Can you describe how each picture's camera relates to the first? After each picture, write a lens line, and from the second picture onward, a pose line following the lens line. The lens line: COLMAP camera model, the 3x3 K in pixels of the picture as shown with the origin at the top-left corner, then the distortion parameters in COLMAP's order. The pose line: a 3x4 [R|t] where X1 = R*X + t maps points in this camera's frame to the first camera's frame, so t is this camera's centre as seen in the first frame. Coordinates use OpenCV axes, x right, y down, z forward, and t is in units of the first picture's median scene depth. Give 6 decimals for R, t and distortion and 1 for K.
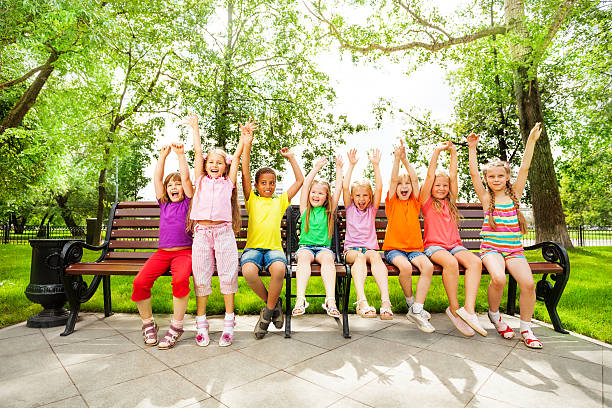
lens RADIAL K [[326.6, 0, 306.0], [0, 326.6, 204.0], [0, 0, 1]] dist [-0.140005, 0.110840]
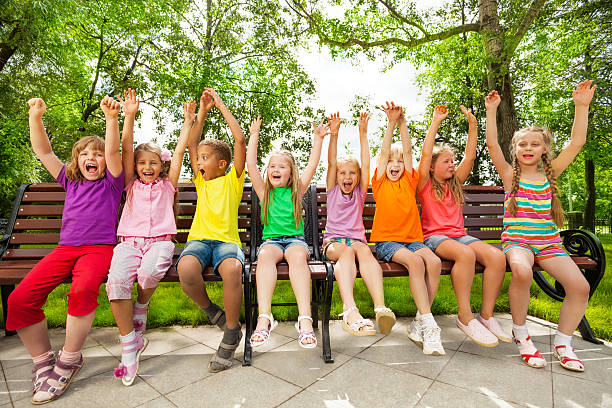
lens RADIAL K [[299.8, 0, 308.2], [0, 299.8, 204.2], [0, 0, 1]] dist [-0.058183, 0.023567]
pose [[0.997530, -0.001332, 0.070233, 0.025103], [-0.000093, 0.999794, 0.020283, 0.030403], [-0.070246, -0.020240, 0.997324, 0.240067]]
